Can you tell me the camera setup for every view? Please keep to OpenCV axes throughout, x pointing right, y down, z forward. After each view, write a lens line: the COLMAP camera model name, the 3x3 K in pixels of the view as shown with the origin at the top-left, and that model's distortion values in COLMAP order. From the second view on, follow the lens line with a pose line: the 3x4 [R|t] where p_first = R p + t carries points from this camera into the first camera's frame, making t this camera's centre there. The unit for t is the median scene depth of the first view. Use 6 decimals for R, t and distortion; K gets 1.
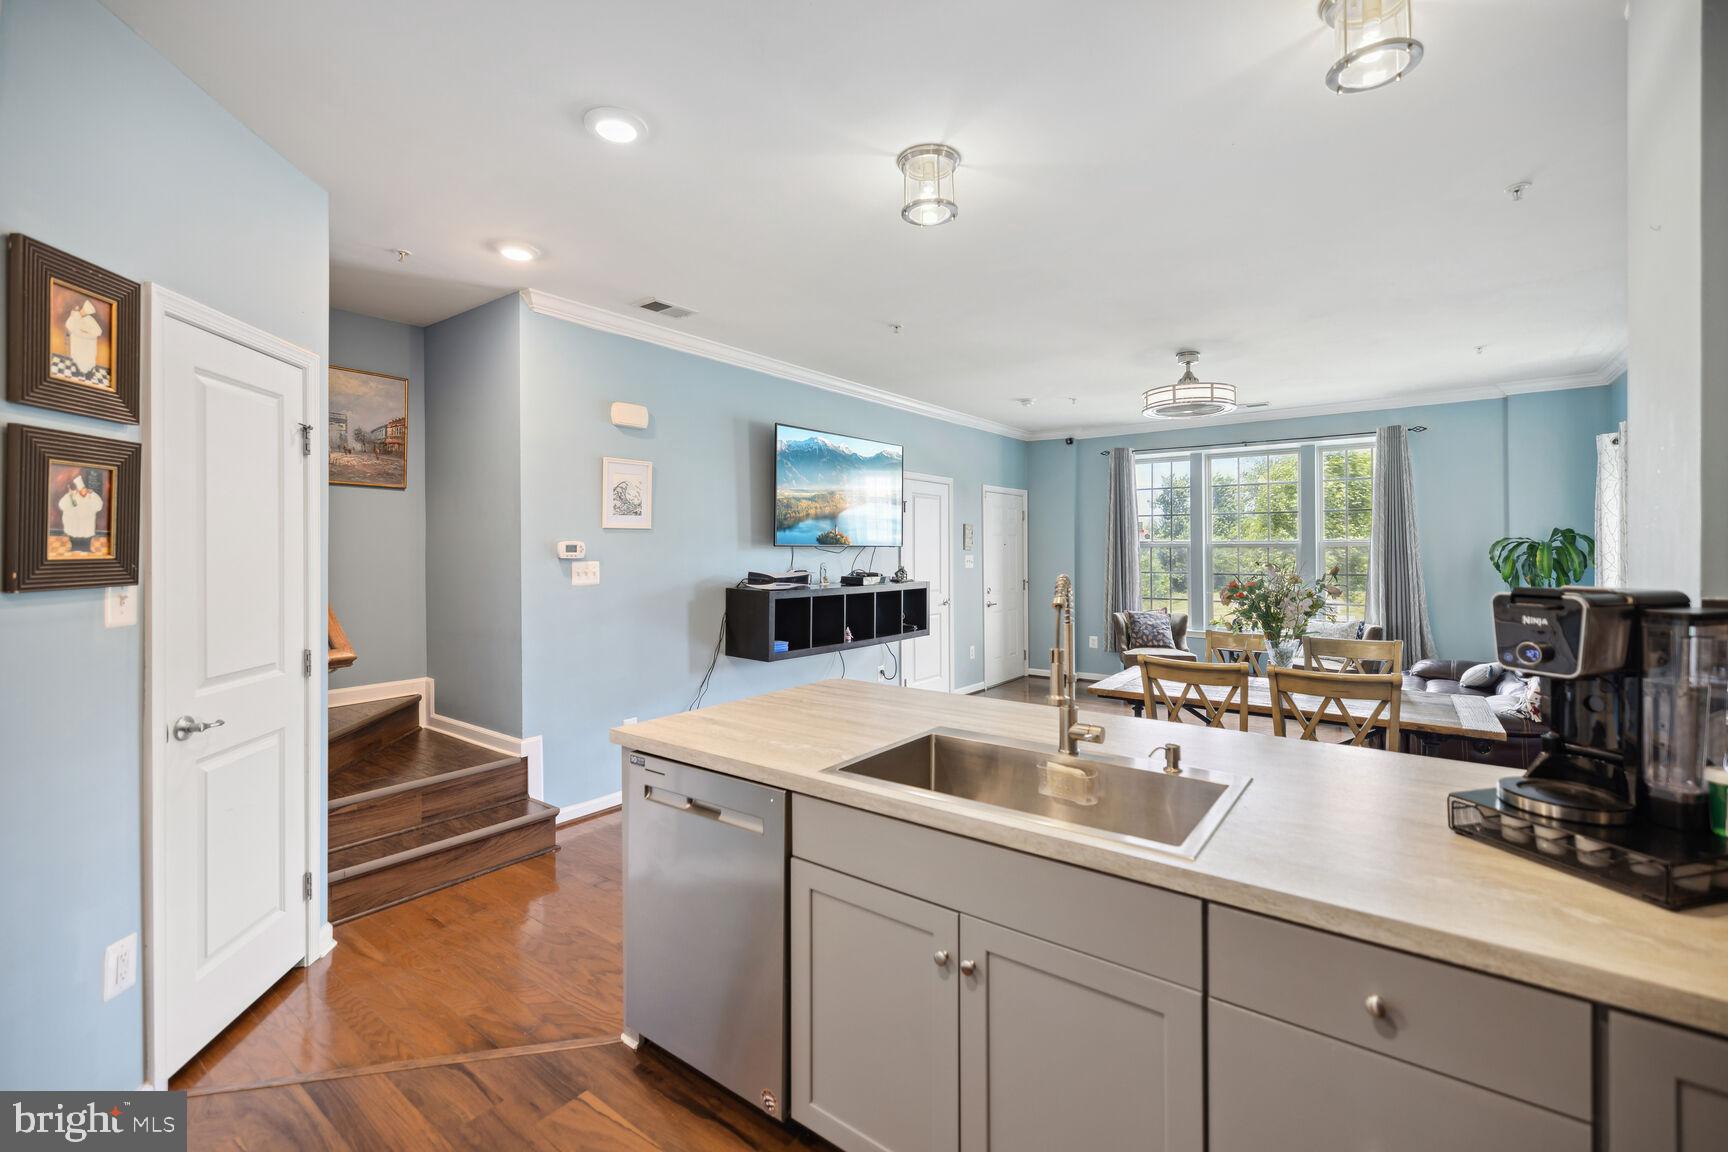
lens RADIAL K [[746.1, 0, 867.5], [0, 746.1, 547.9], [0, 0, 1]] dist [-0.000333, -0.000019]
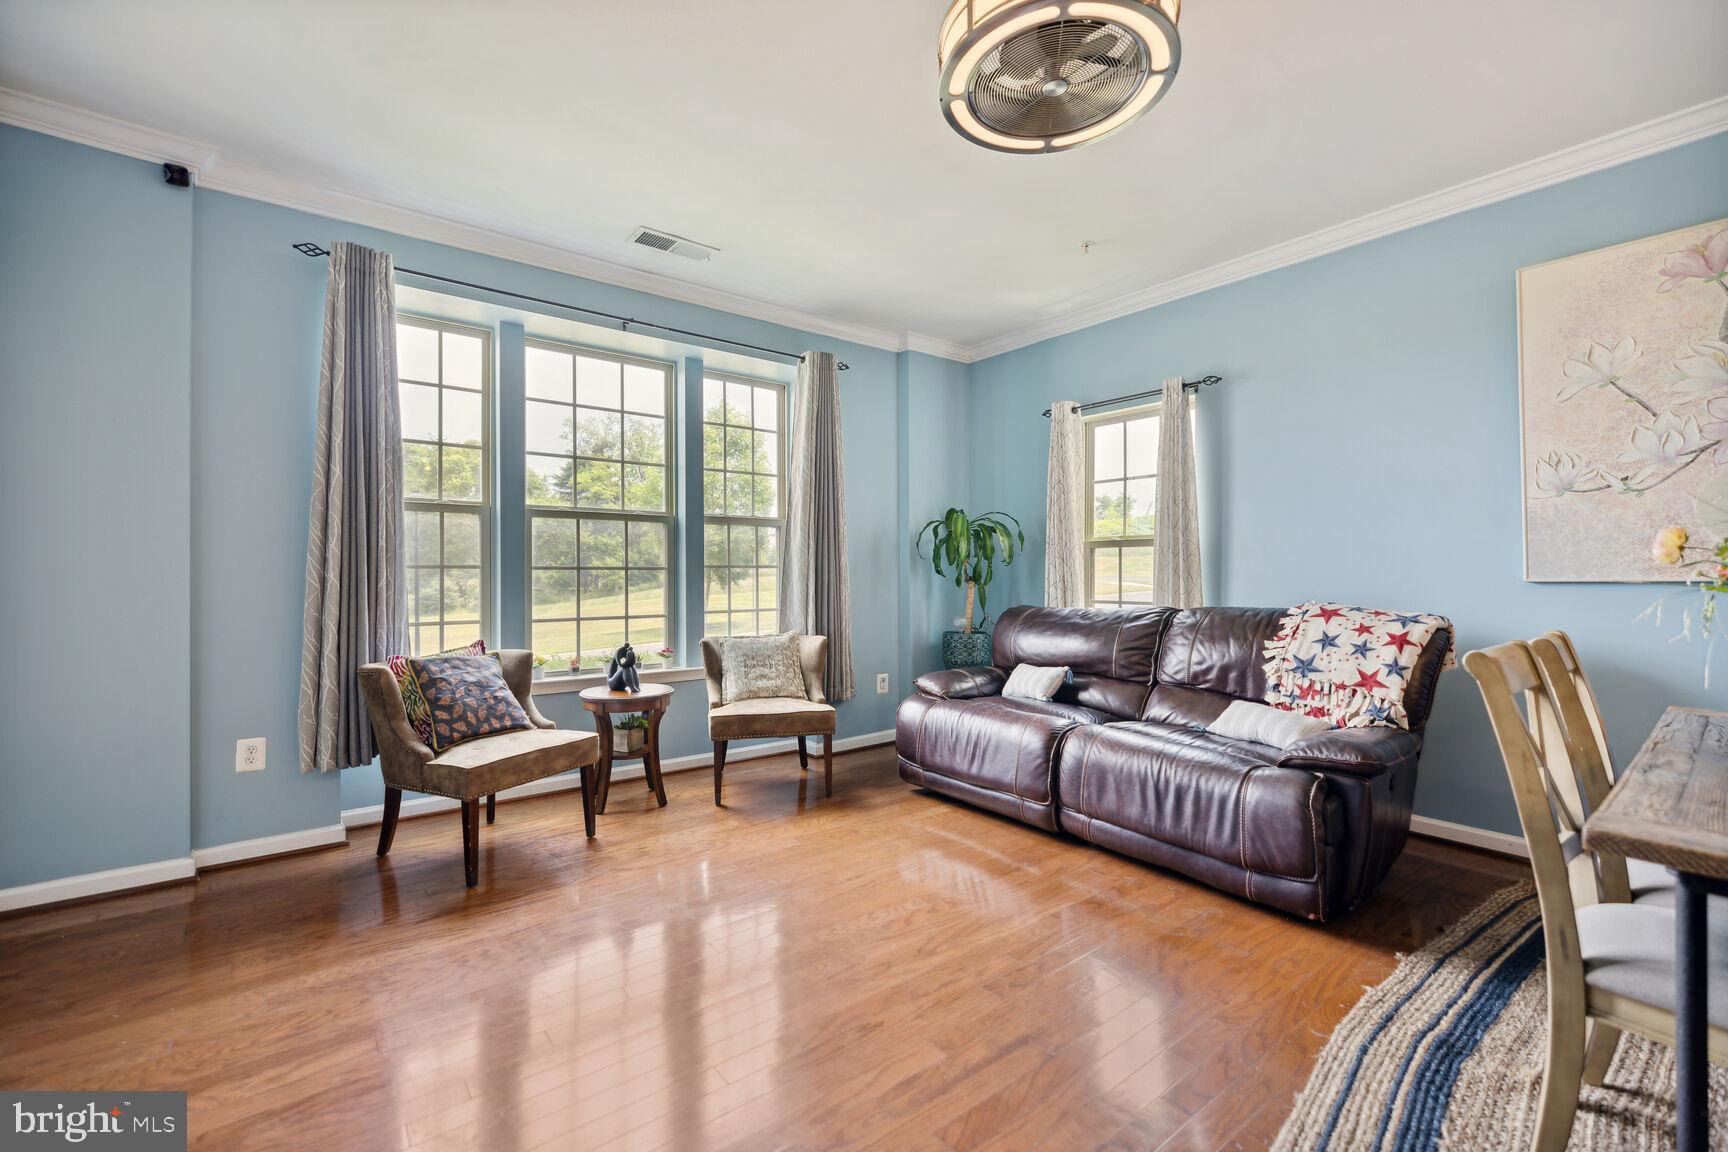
lens RADIAL K [[738.3, 0, 867.1], [0, 738.3, 573.8], [0, 0, 1]] dist [0.000931, 0.000052]
pose [[0.259808, 0.003059, 0.965656, 0.113312], [0.000125, 0.999995, -0.003201, 0.145568], [-0.965660, 0.000953, 0.259806, 2.316499]]
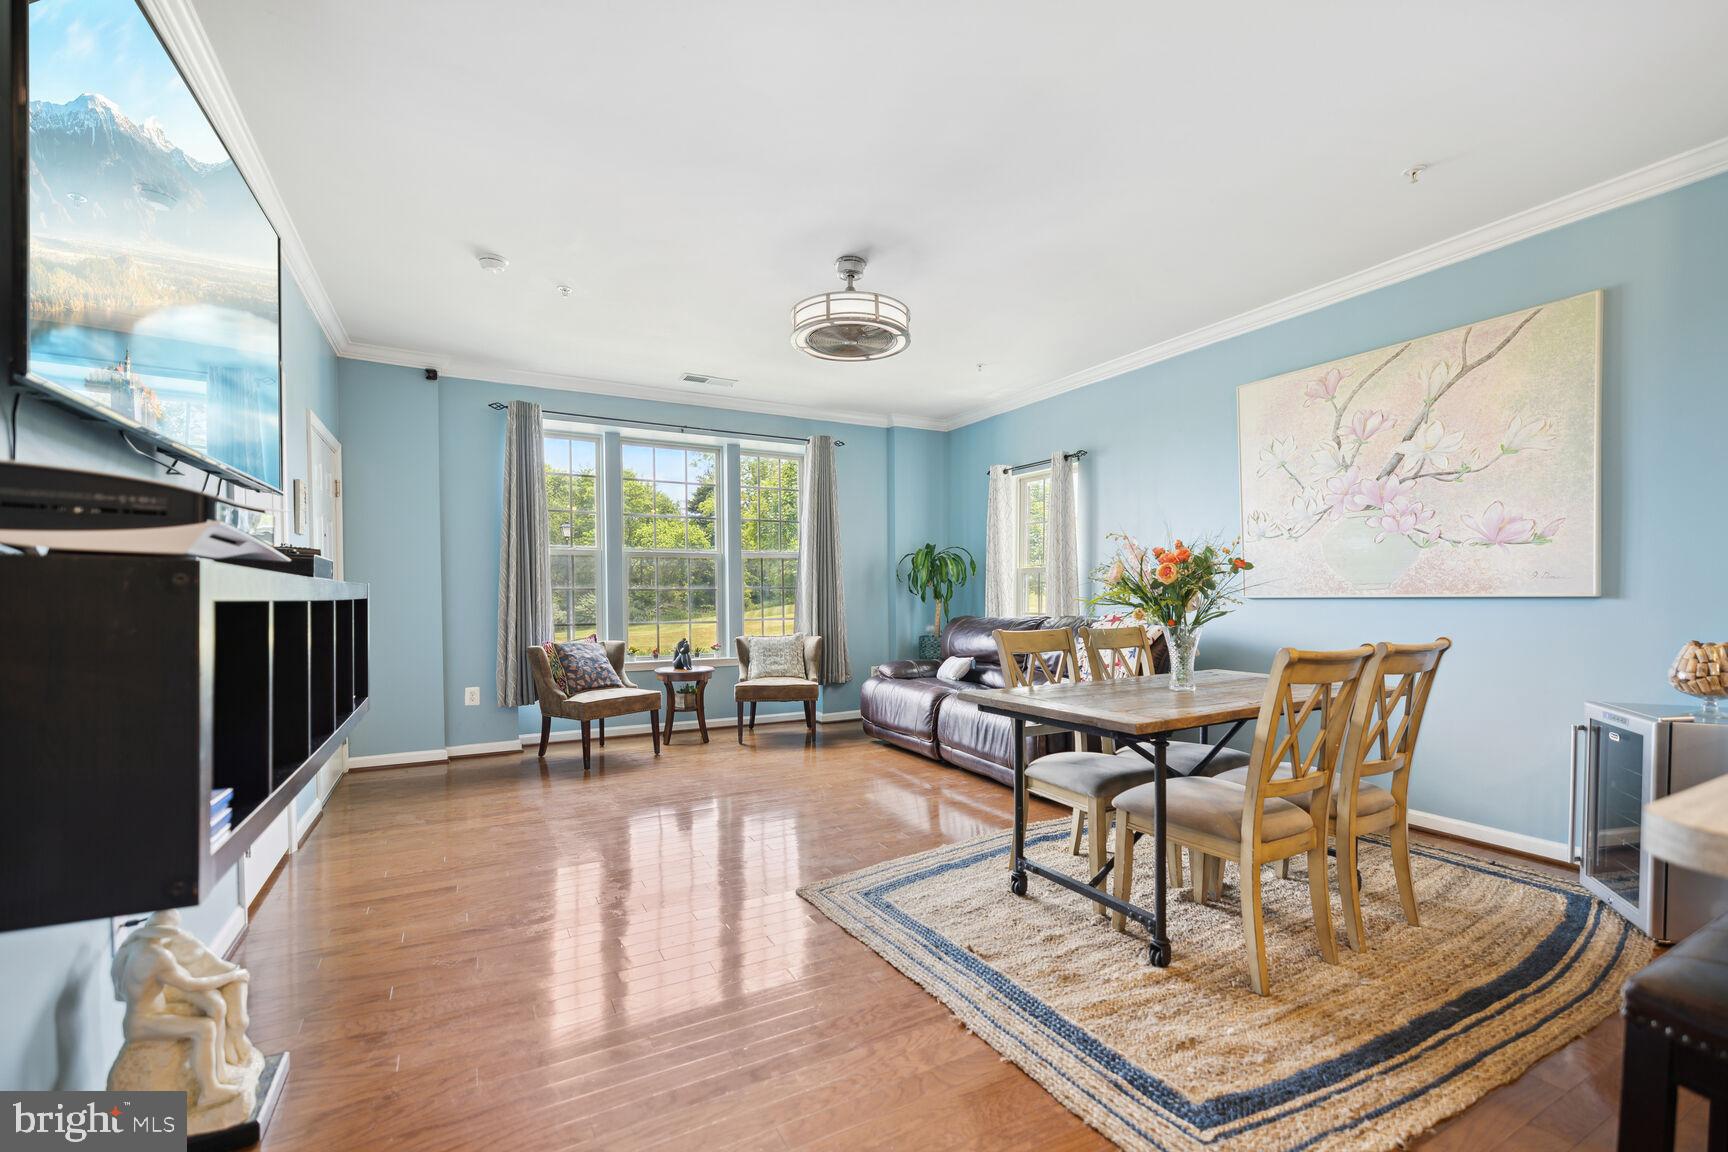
lens RADIAL K [[736.5, 0, 868.9], [0, 736.5, 613.5], [0, 0, 1]] dist [0.000684, 0.000066]
pose [[0.412837, -0.025192, 0.910456, -0.516933], [0.001932, 0.999639, 0.026783, 0.142677], [-0.910803, -0.009298, 0.412737, 1.595060]]
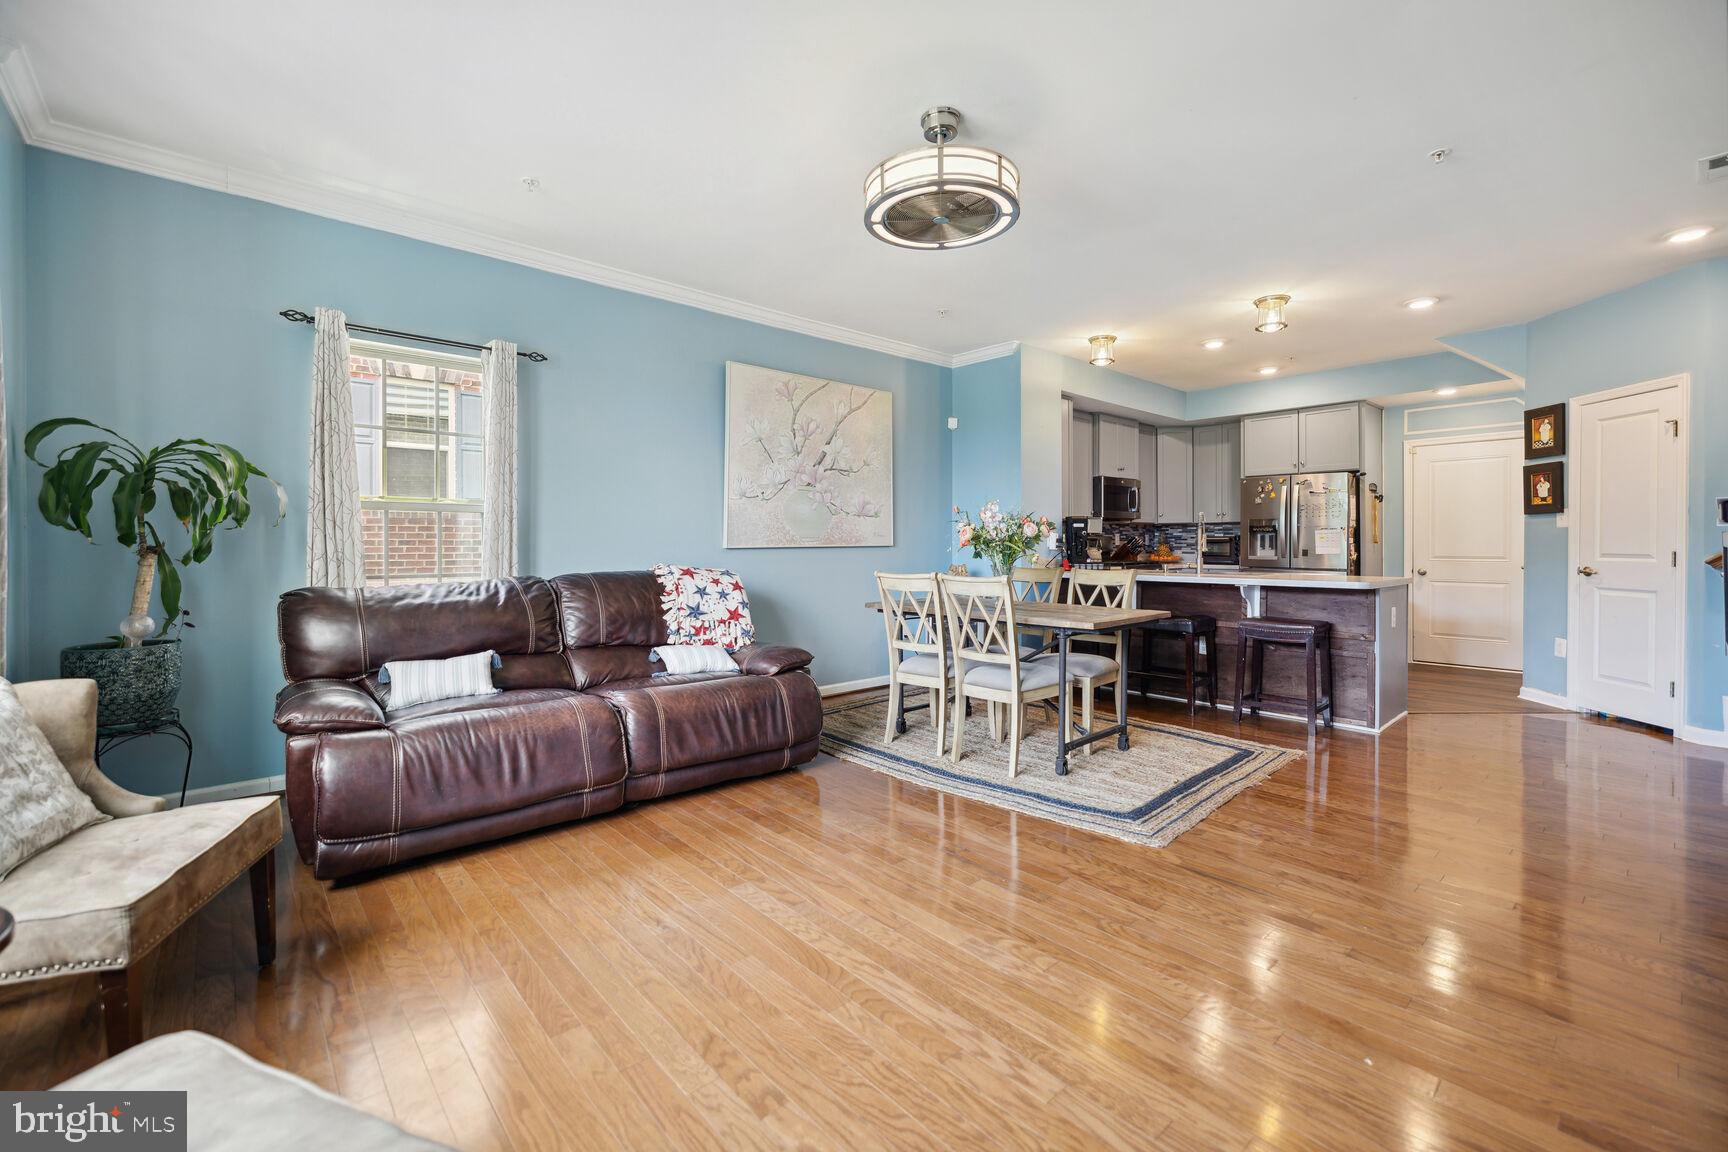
lens RADIAL K [[724.1, 0, 867.5], [0, 724.1, 546.7], [0, 0, 1]] dist [0.000472, -0.000030]
pose [[-0.980029, -0.000246, 0.198855, 0.877652], [0.000422, 0.999994, 0.003315, 0.144363], [-0.198854, 0.003333, -0.980023, 3.606802]]
